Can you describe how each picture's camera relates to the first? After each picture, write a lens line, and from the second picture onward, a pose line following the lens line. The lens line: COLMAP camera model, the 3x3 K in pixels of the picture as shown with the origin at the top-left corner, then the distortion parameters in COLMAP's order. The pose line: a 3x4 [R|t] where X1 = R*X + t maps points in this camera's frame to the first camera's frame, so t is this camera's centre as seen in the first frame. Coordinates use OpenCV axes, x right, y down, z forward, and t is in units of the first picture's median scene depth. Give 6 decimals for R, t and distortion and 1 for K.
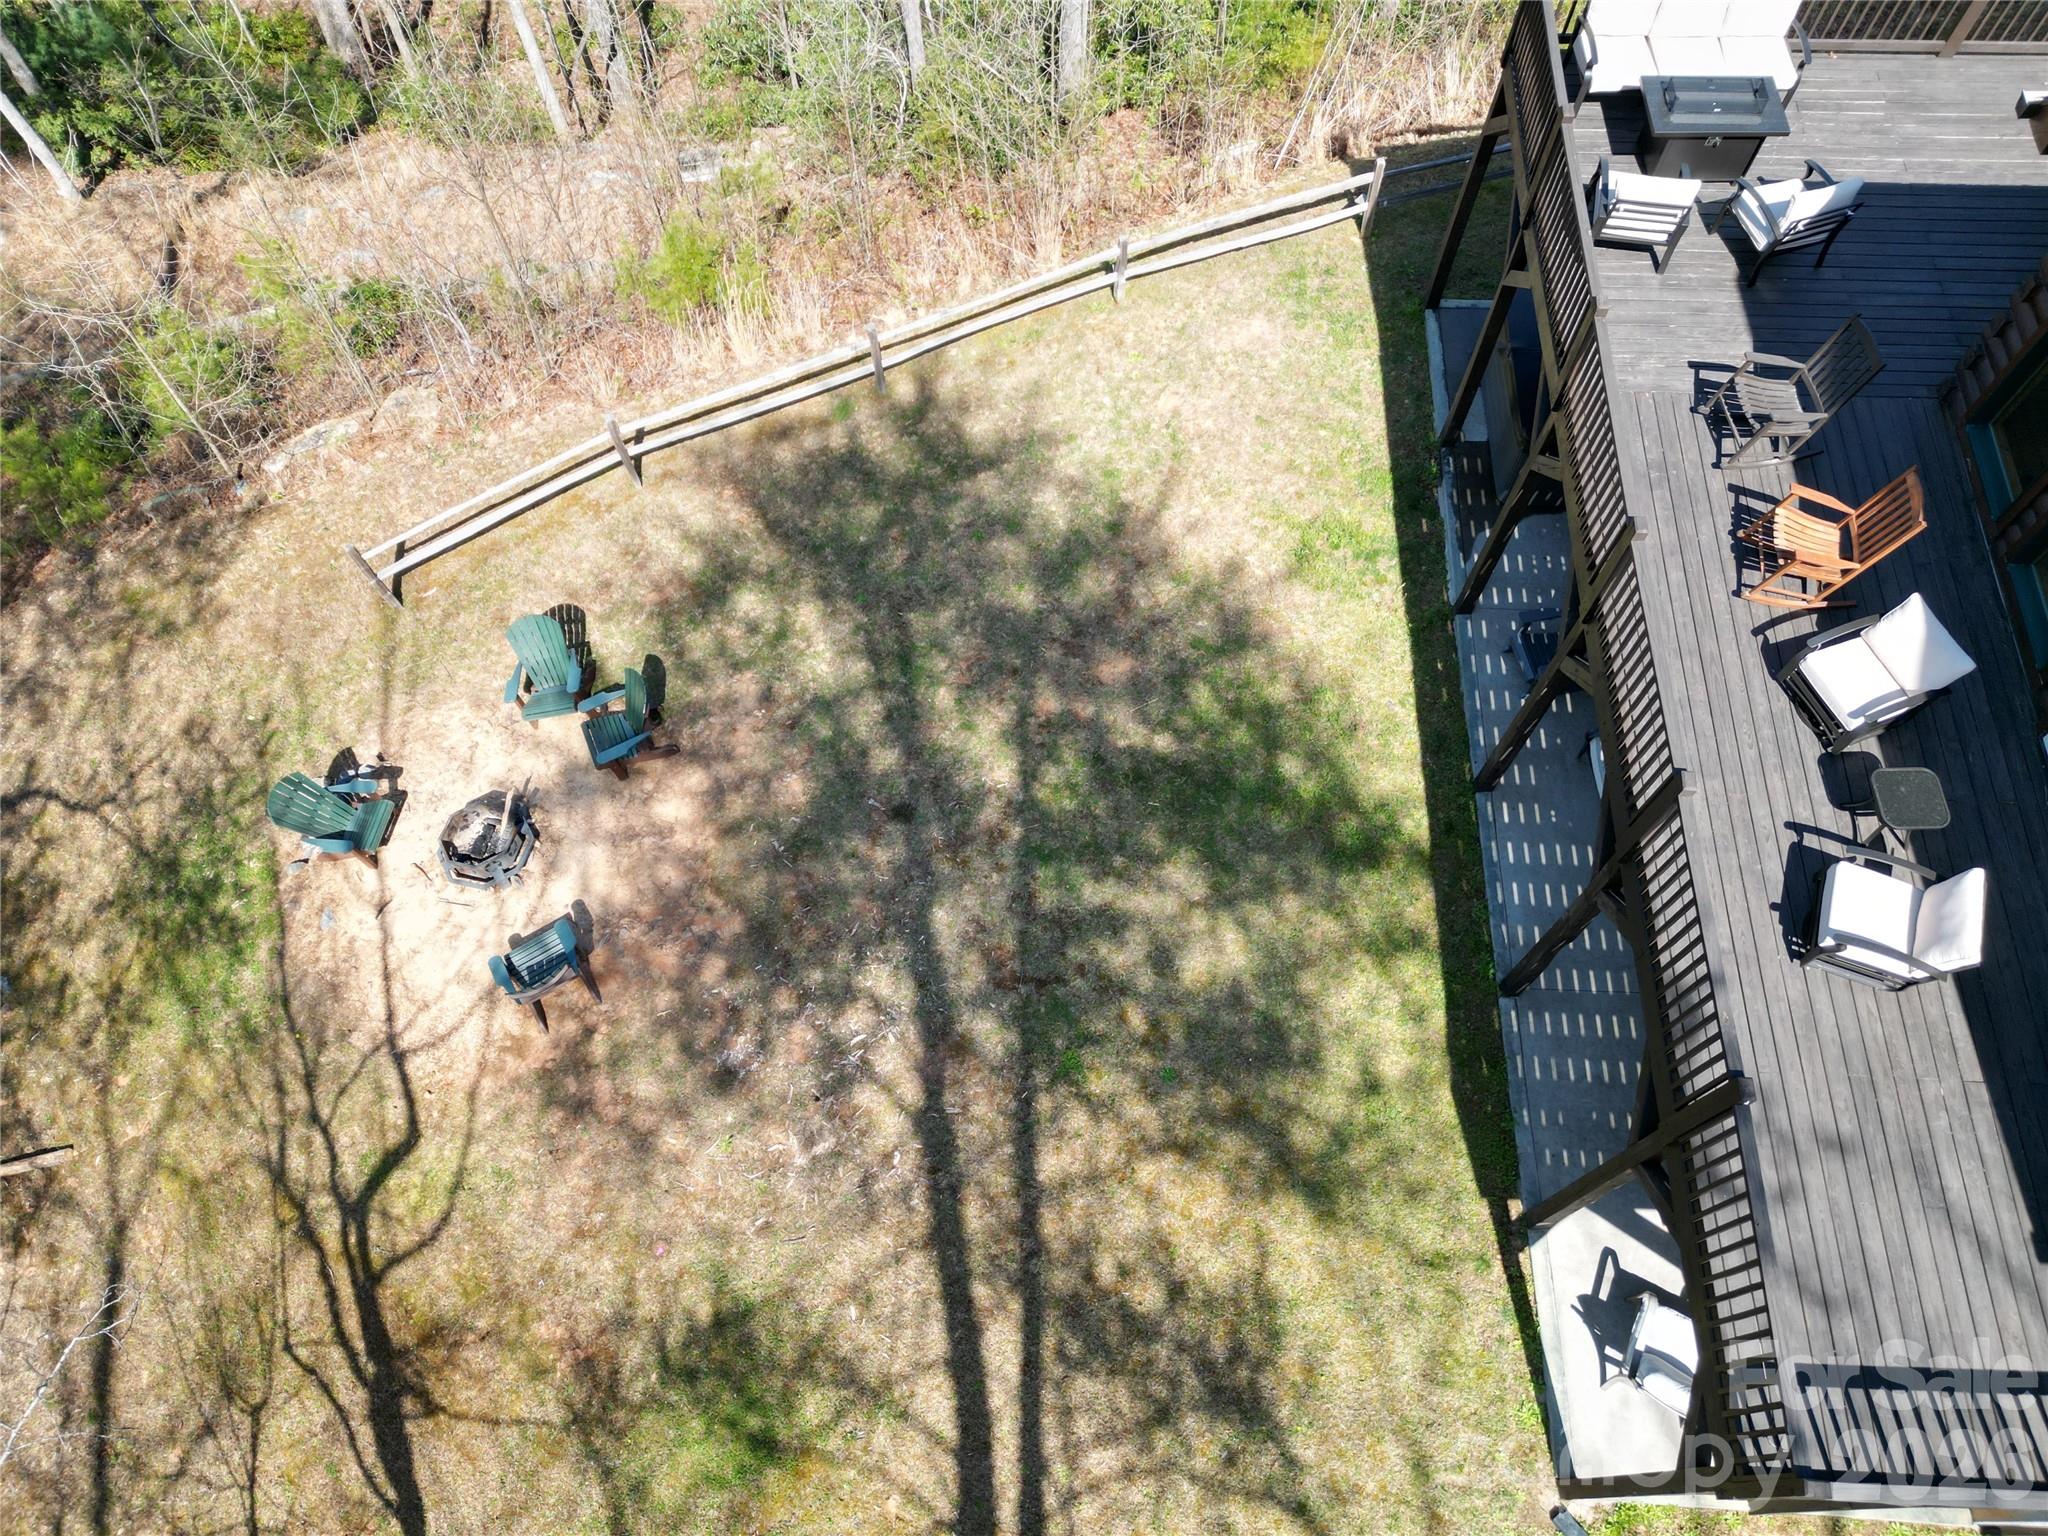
lens RADIAL K [[1416.7, 0, 1024.0], [0, 1416.7, 768.0], [0, 0, 1]] dist [0.105741, -0.080441]
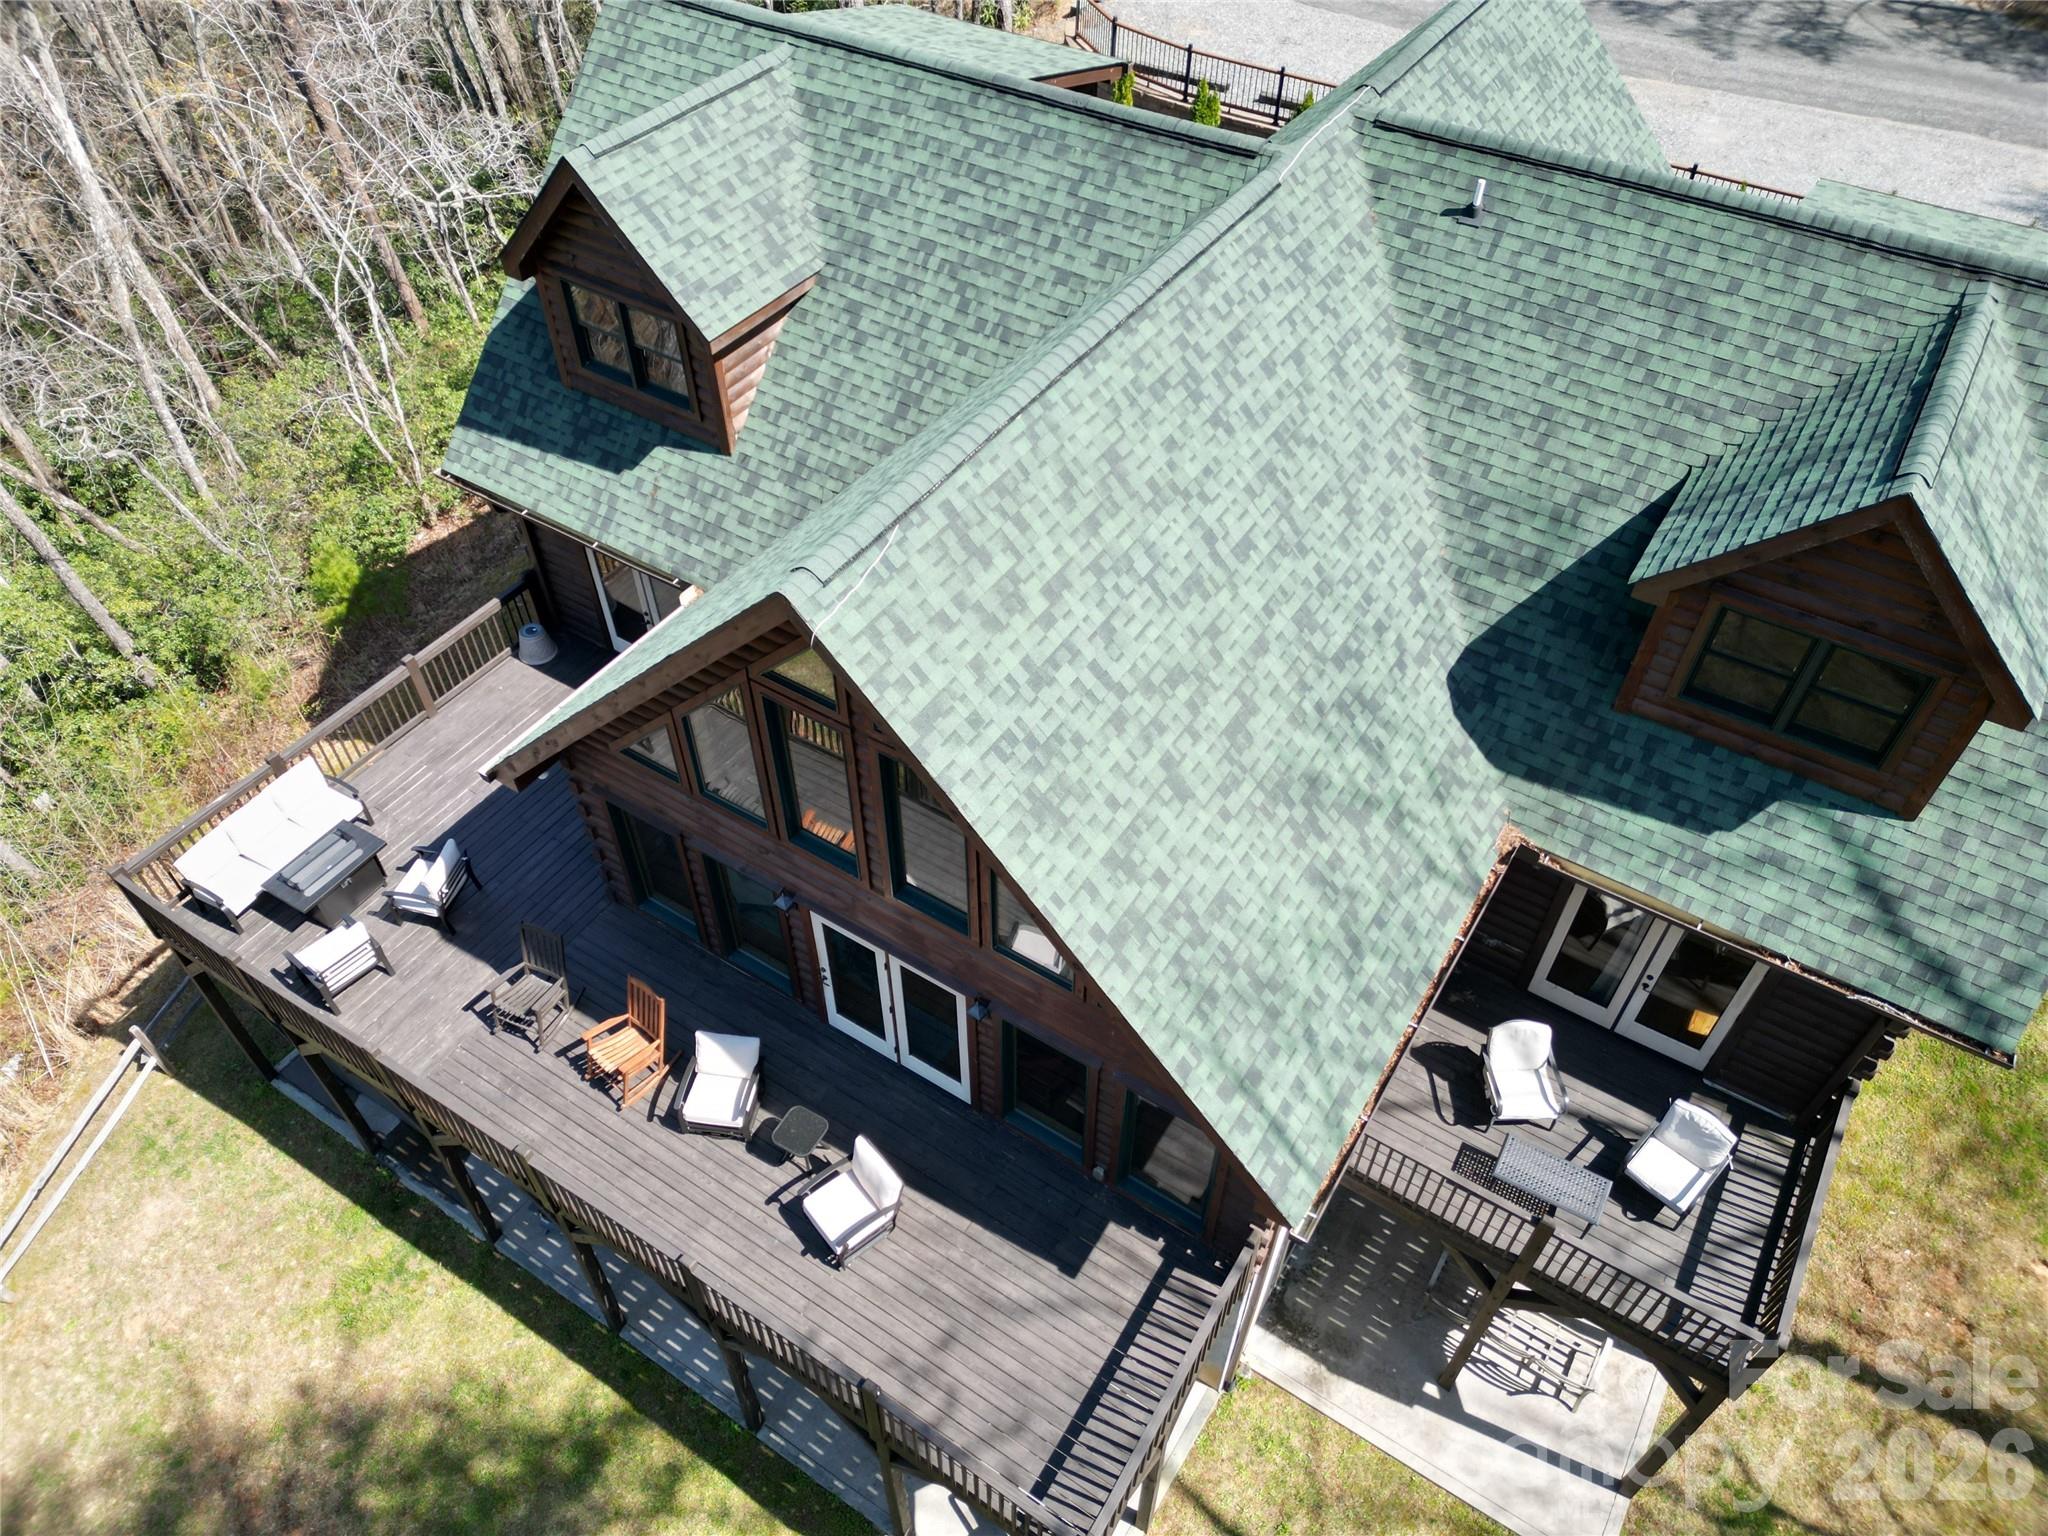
lens RADIAL K [[1416.7, 0, 1024.0], [0, 1416.7, 768.0], [0, 0, 1]] dist [0.105741, -0.080441]
pose [[0.526132, -0.646197, 0.552824, 0.146955], [0.762908, 0.645862, 0.028876, -0.071415], [-0.375708, 0.406561, 0.832798, -0.352185]]
